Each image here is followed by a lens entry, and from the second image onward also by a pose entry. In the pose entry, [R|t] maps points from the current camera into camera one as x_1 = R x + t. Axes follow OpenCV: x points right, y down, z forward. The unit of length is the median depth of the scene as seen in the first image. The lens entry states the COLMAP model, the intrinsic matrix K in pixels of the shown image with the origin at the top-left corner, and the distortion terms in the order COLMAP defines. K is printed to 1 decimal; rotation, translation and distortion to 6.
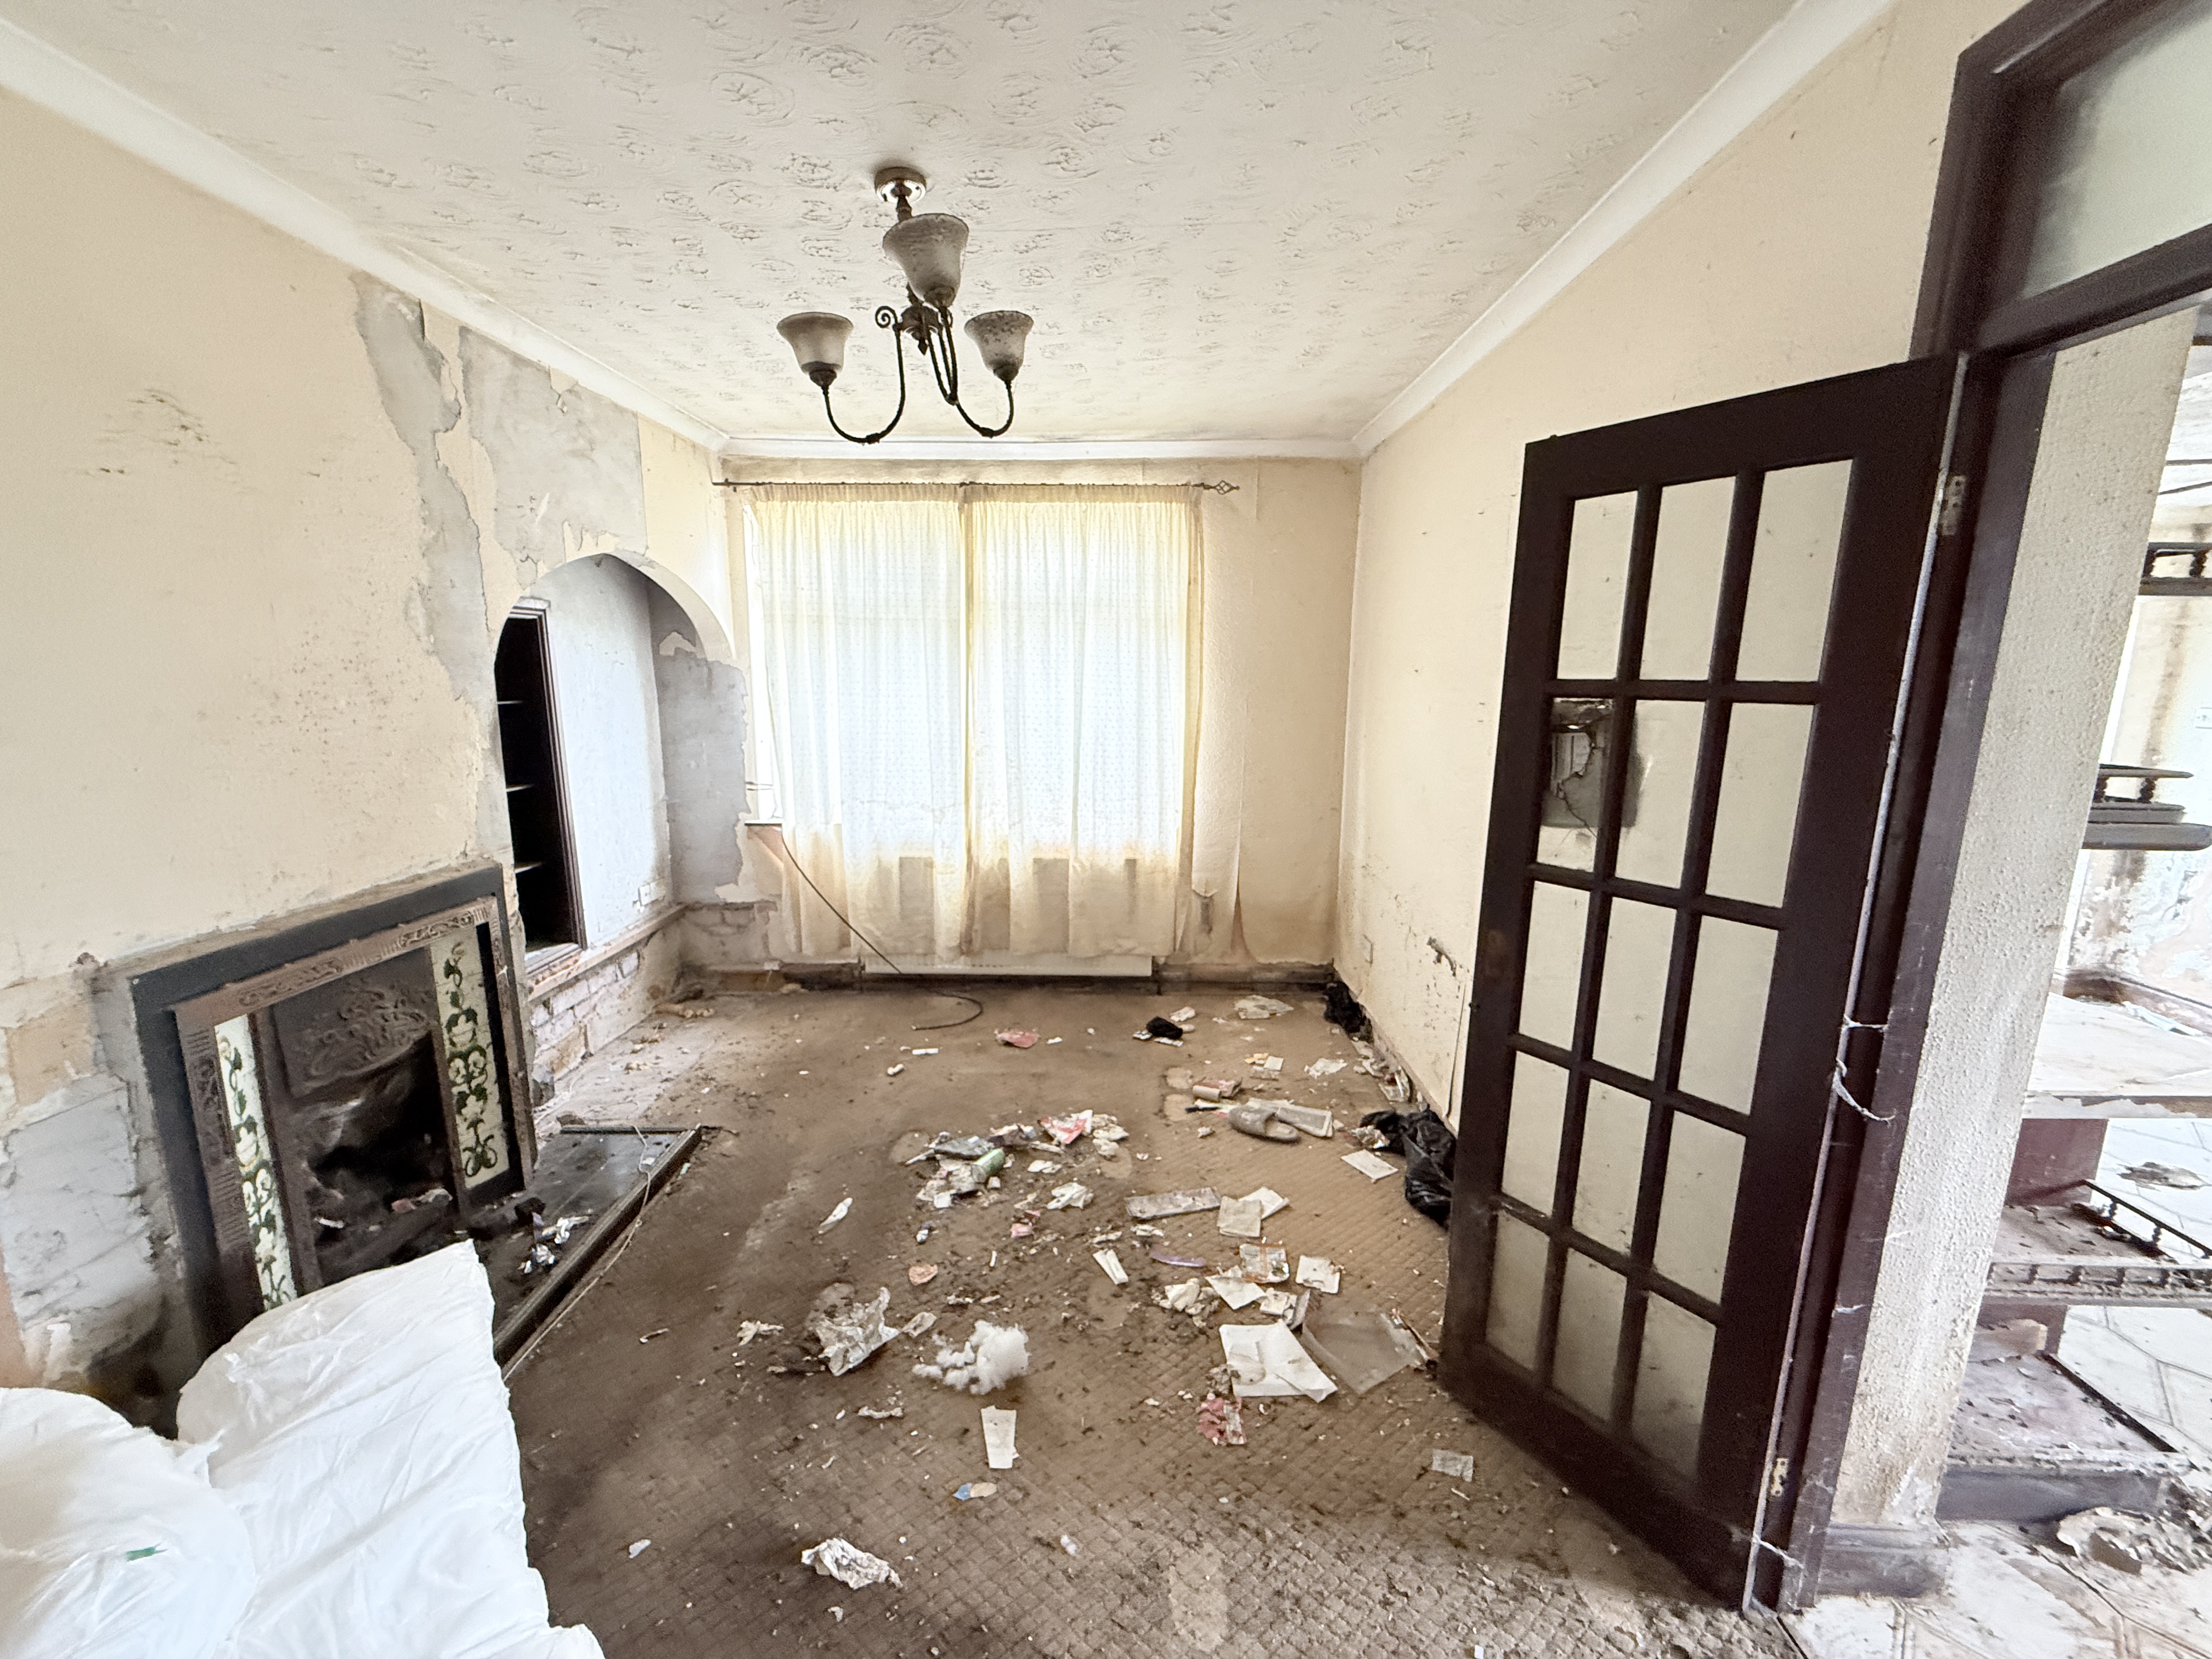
lens RADIAL K [[875.9, 0, 1103.7], [0, 875.9, 831.1], [0, 0, 1]] dist [0.001360, 0.000192]
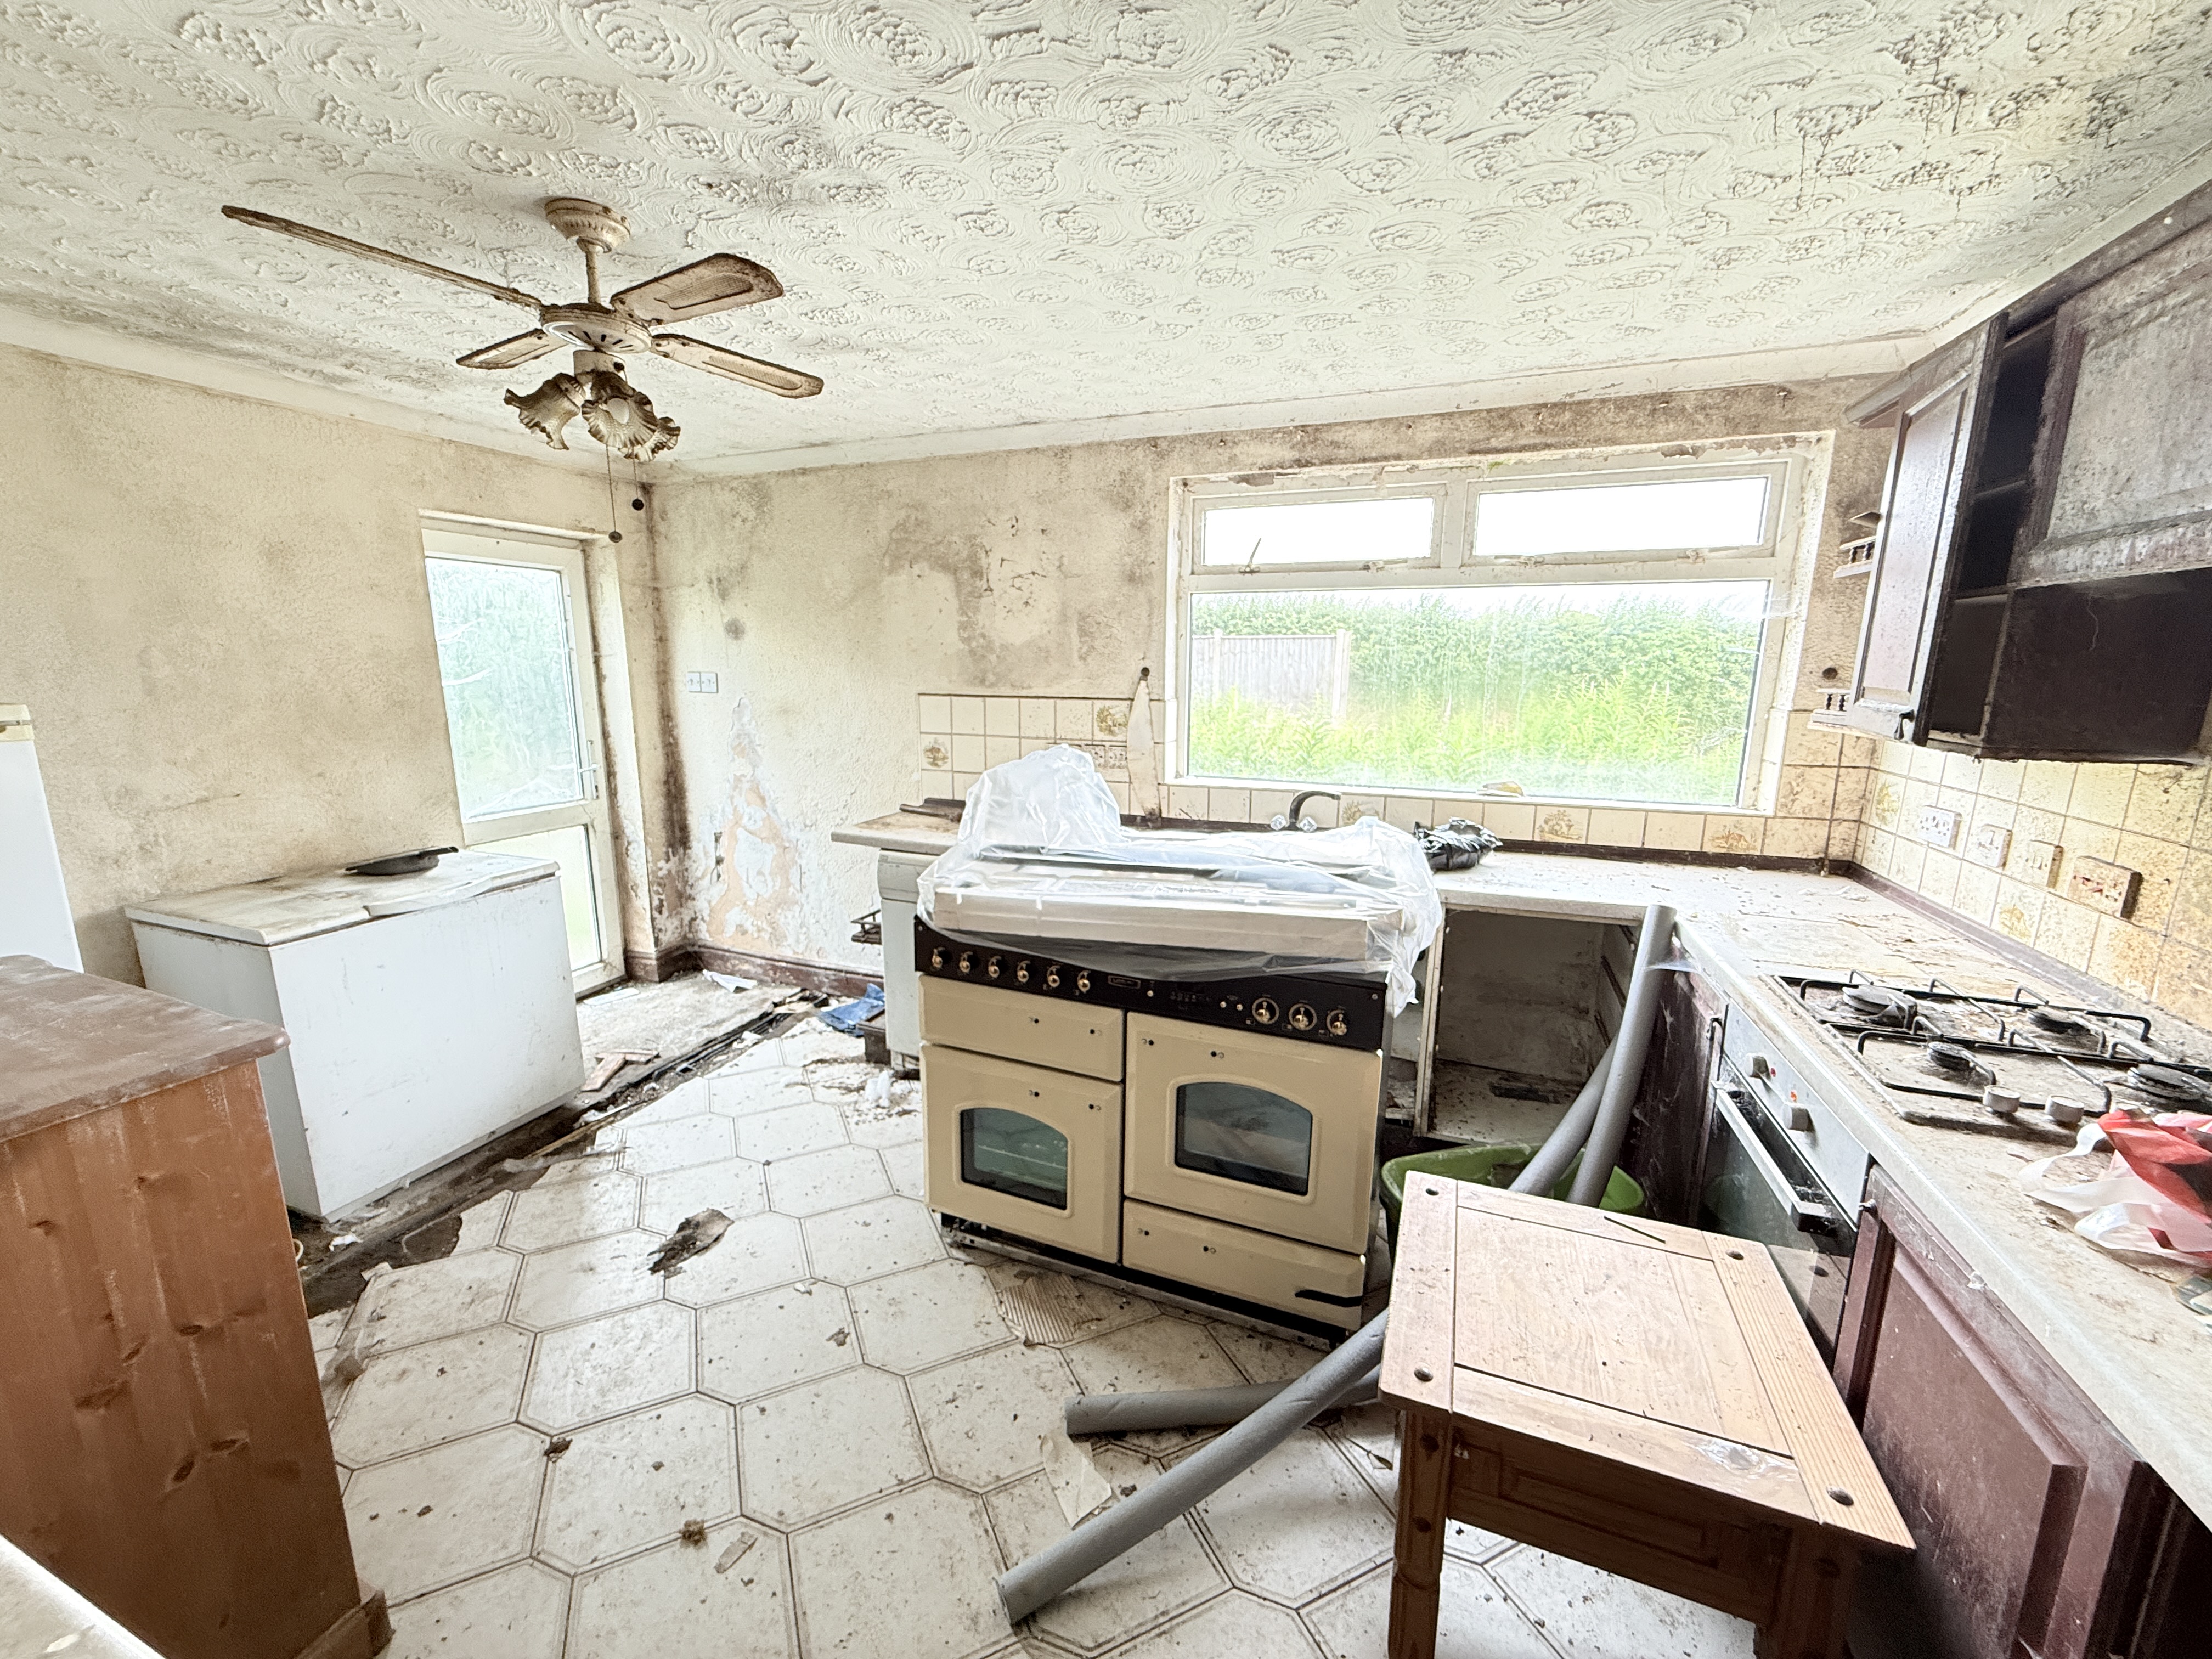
lens RADIAL K [[875.9, 0, 1098.7], [0, 875.9, 825.7], [0, 0, 1]] dist [0.001360, 0.000192]
pose [[0.339175, -0.186440, 0.922063, 0.421659], [0.164521, 0.976814, 0.136992, -0.026863], [-0.926225, 0.105234, 0.361984, 0.206205]]
